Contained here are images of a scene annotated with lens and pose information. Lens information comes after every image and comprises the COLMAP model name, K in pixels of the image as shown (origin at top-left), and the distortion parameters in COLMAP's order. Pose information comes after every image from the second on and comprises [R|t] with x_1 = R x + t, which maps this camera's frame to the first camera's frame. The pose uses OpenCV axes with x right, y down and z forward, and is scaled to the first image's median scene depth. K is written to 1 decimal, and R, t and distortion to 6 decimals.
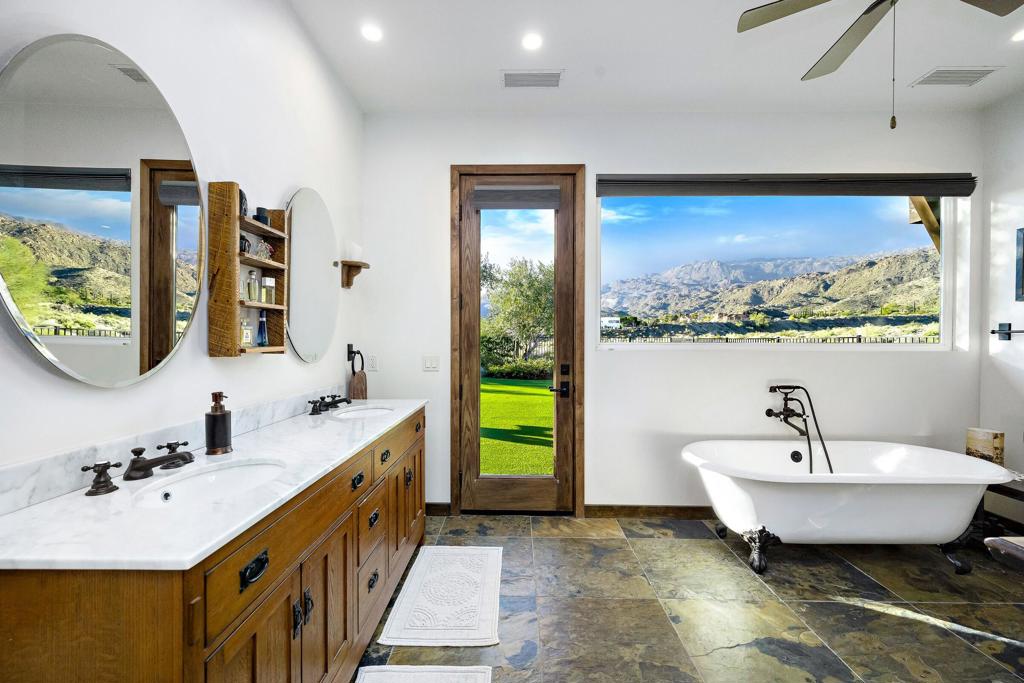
lens RADIAL K [[404.2, 0, 509.1], [0, 404.2, 337.2], [0, 0, 1]] dist [-0.000415, -0.000024]
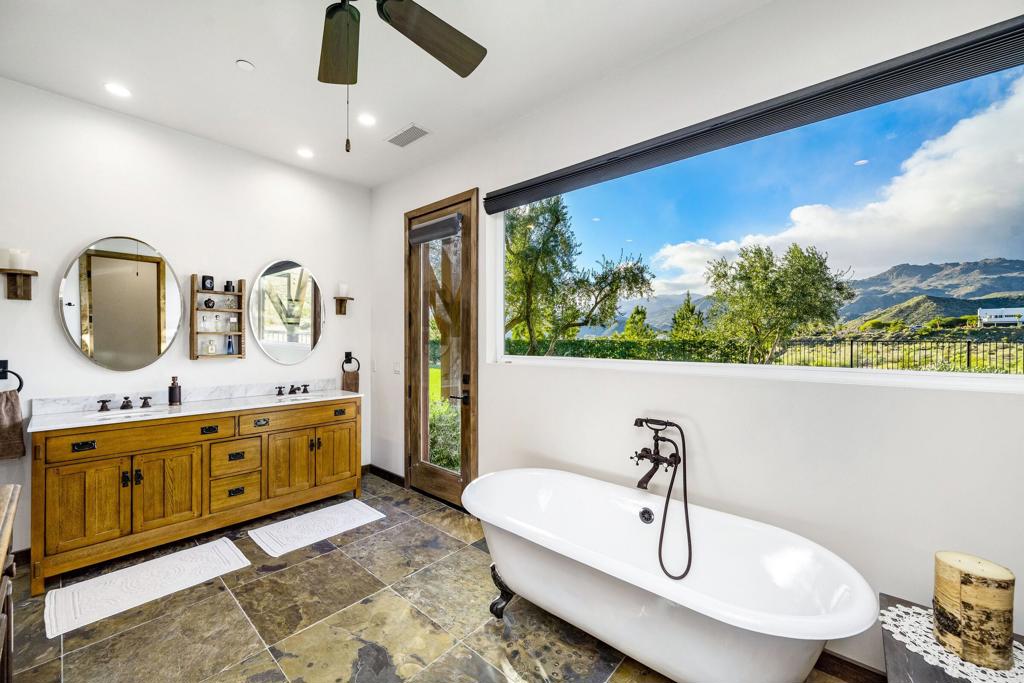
lens RADIAL K [[402.4, 0, 512.8], [0, 402.4, 336.5], [0, 0, 1]] dist [-0.000265, 0.000016]
pose [[0.759548, -0.004023, -0.650438, 1.006712], [0.001241, 0.999988, -0.004736, -0.031777], [0.650450, 0.002790, 0.759544, 0.274761]]
